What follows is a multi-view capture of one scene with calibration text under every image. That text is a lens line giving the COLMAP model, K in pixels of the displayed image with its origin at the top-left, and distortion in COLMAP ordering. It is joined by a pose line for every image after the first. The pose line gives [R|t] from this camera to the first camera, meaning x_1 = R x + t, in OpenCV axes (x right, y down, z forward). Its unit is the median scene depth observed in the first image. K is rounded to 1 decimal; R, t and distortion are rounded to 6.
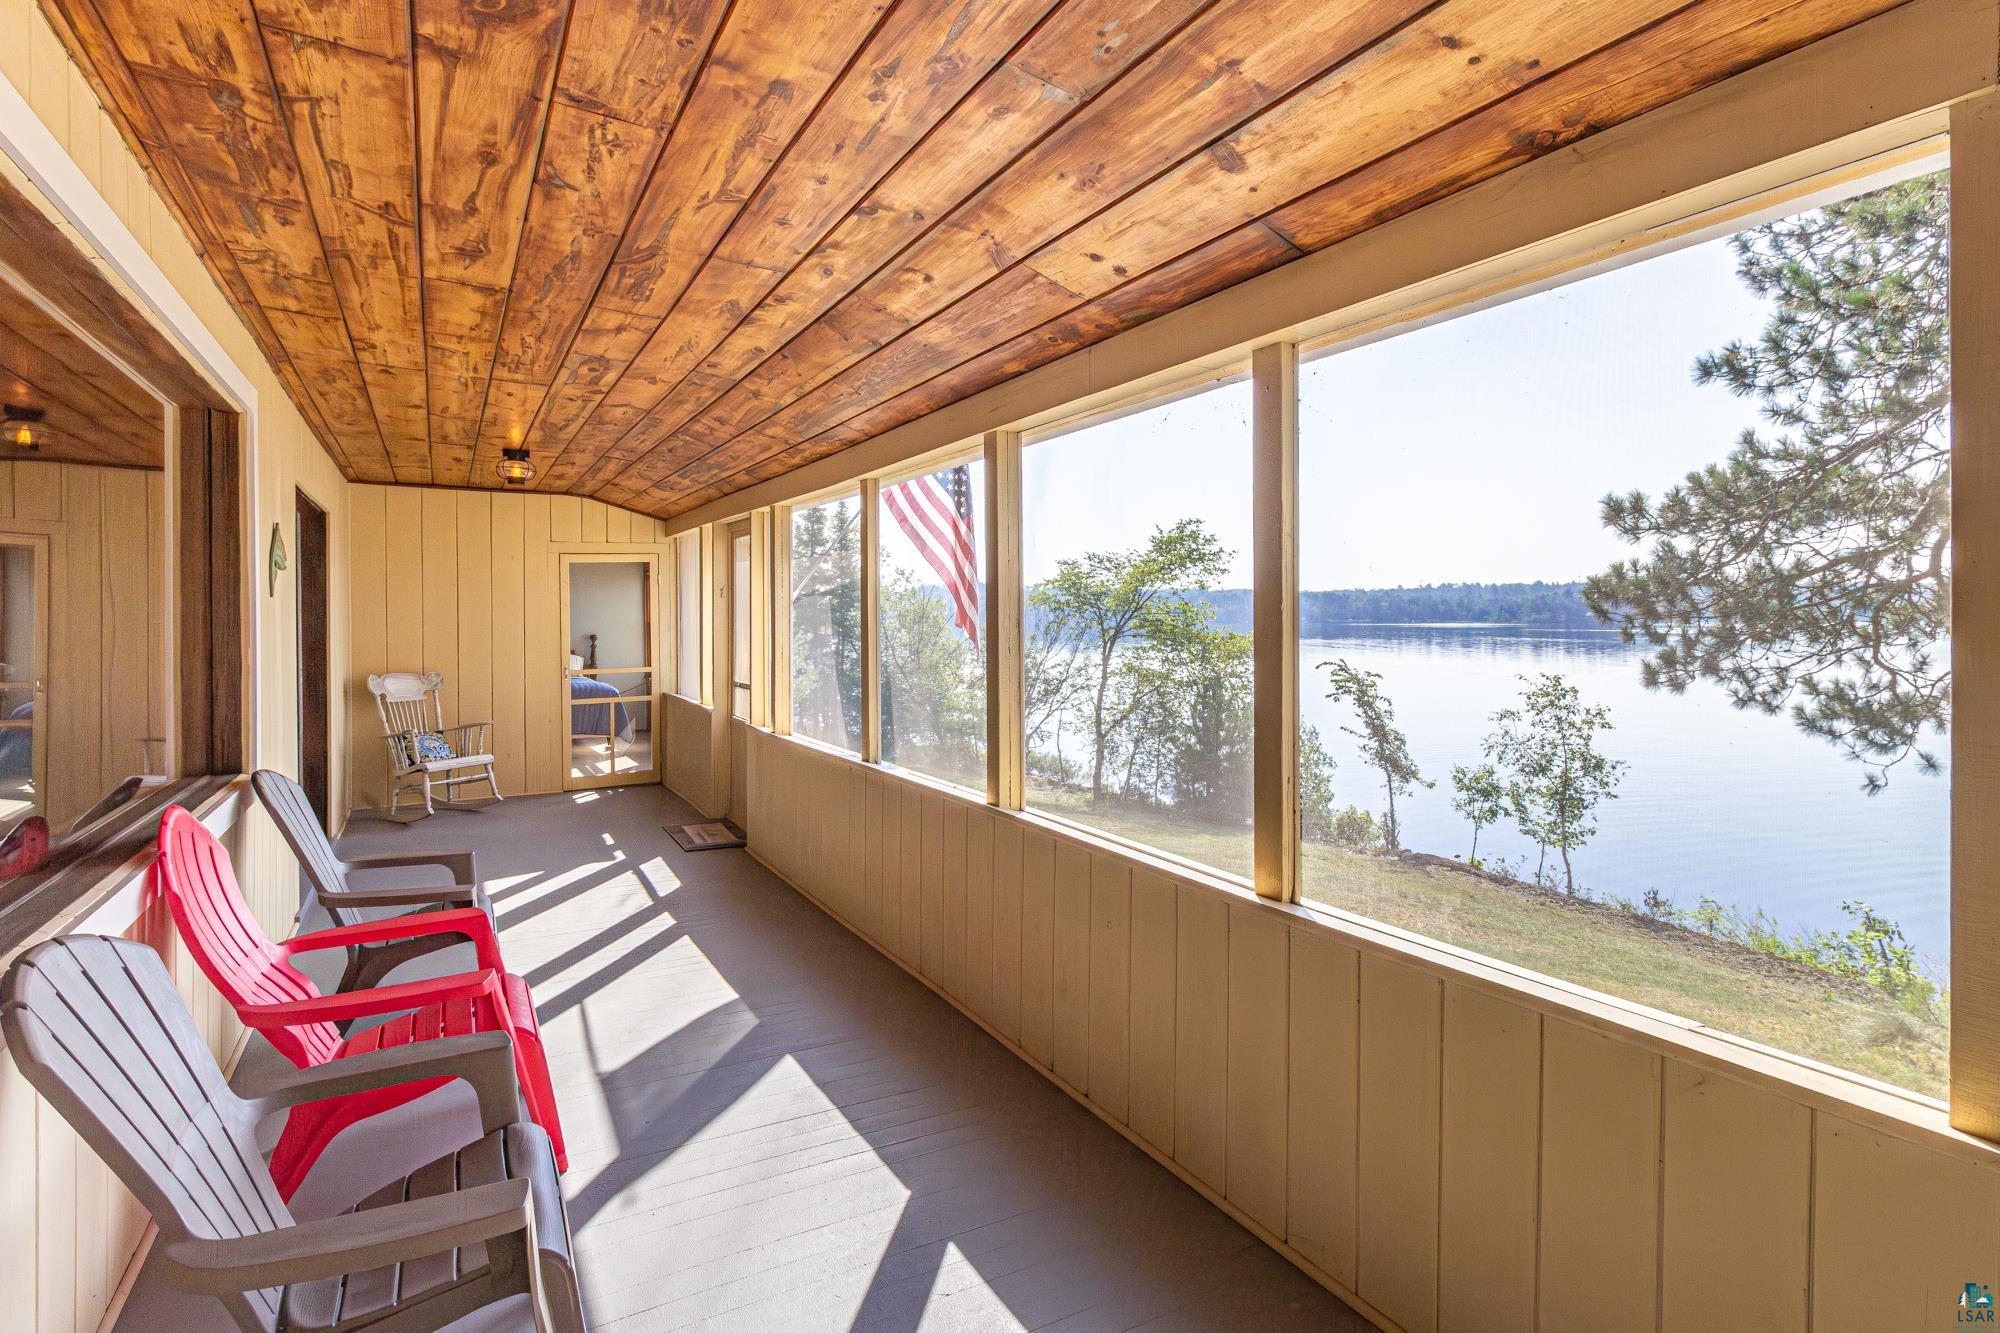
lens RADIAL K [[937.3, 0, 1022.4], [0, 937.3, 626.1], [0, 0, 1]] dist [0.001717, 0.000068]
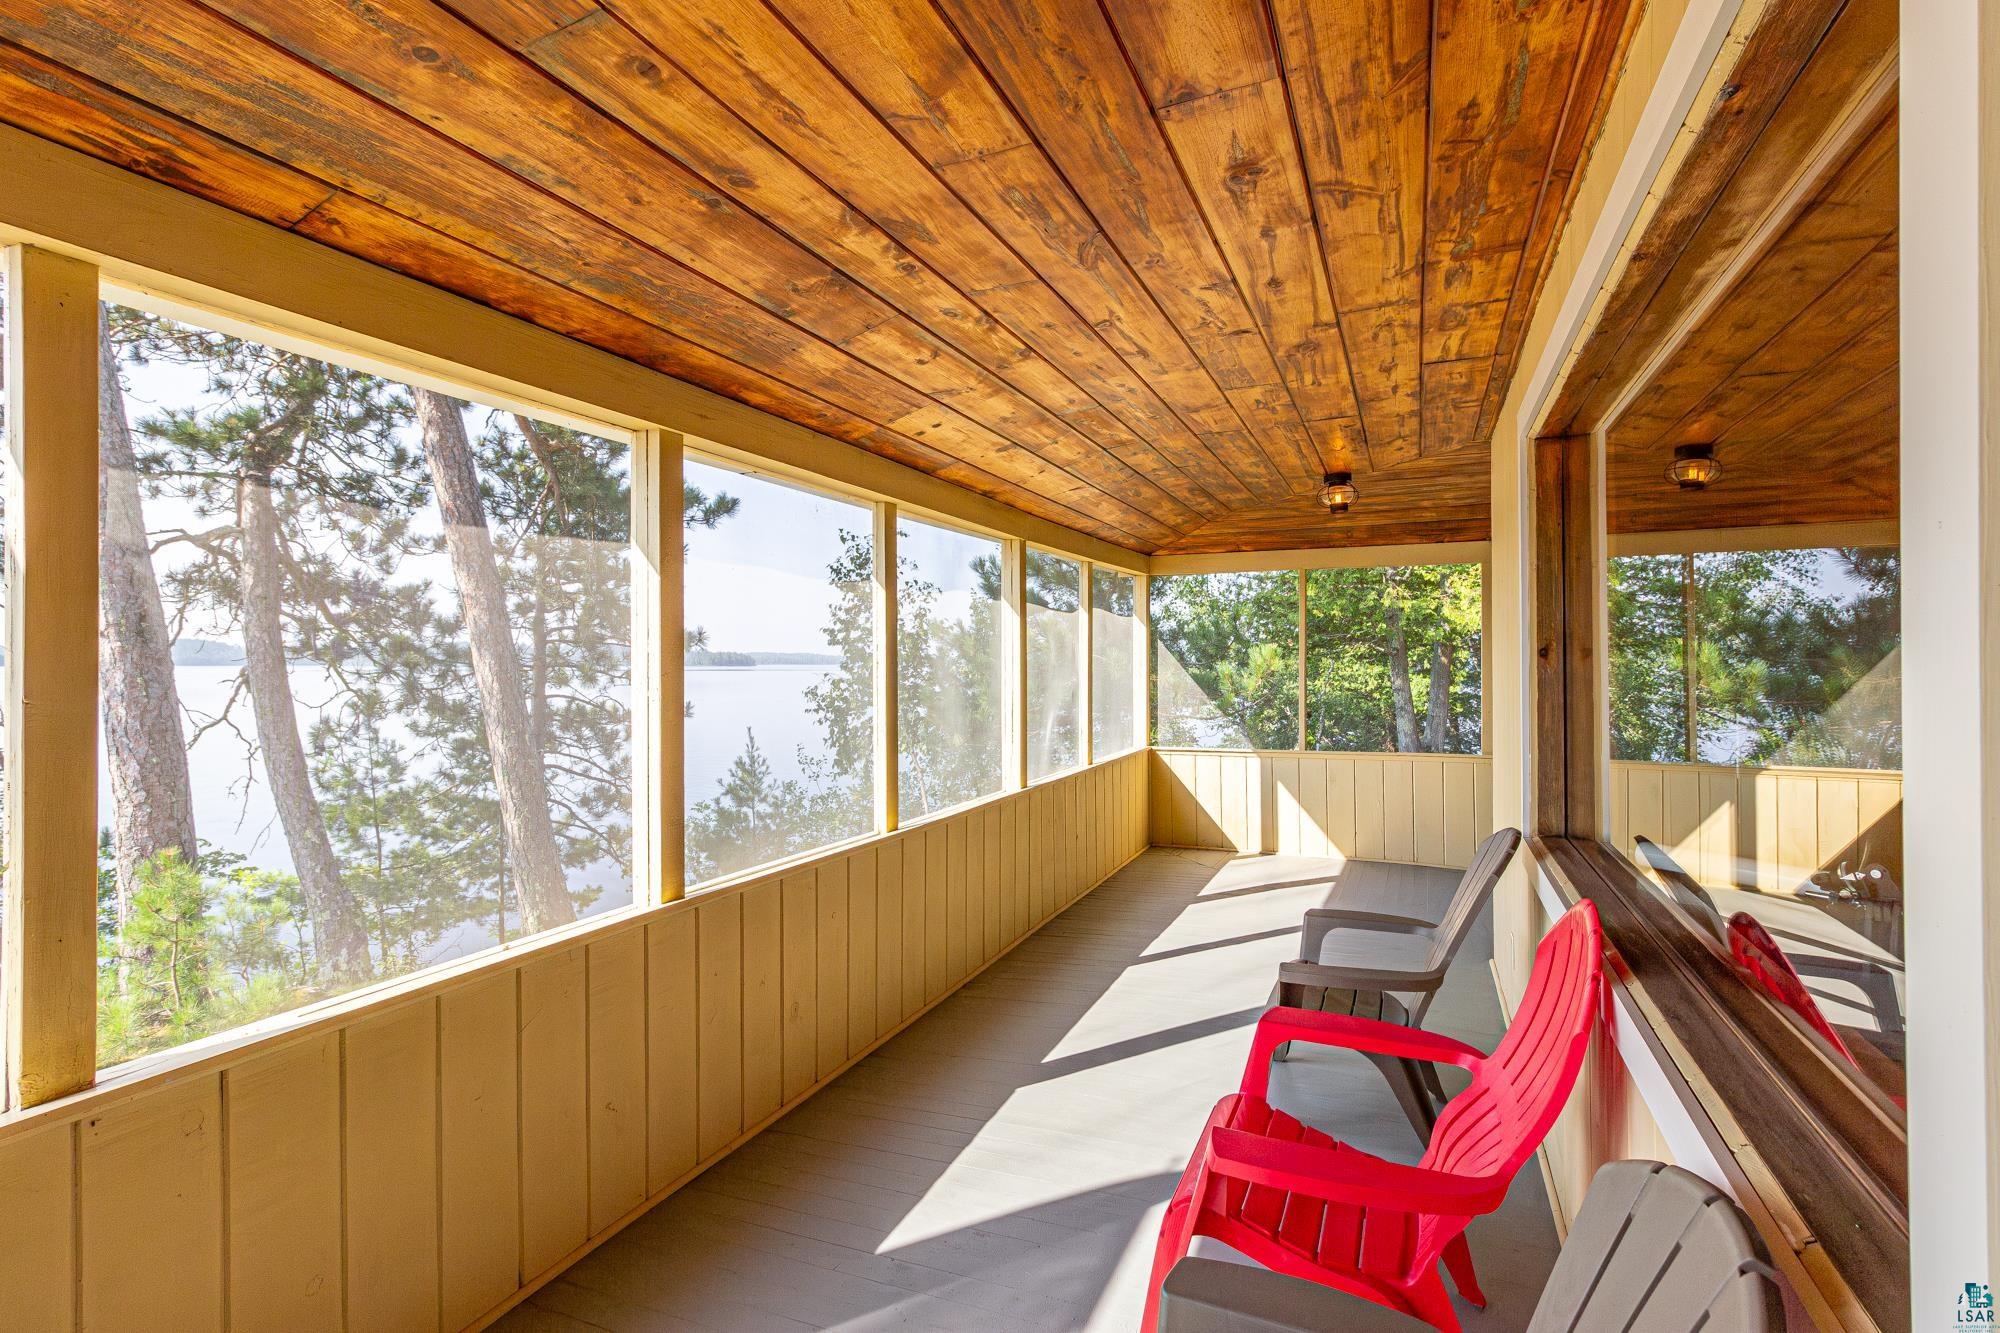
lens RADIAL K [[937.3, 0, 999.7], [0, 937.3, 658.5], [0, 0, 1]] dist [0.001717, 0.000068]
pose [[-0.562446, 0.002470, 0.826830, -1.139644], [0.006756, 0.999976, 0.001608, -0.019374], [-0.826806, 0.006490, -0.562449, 1.647965]]
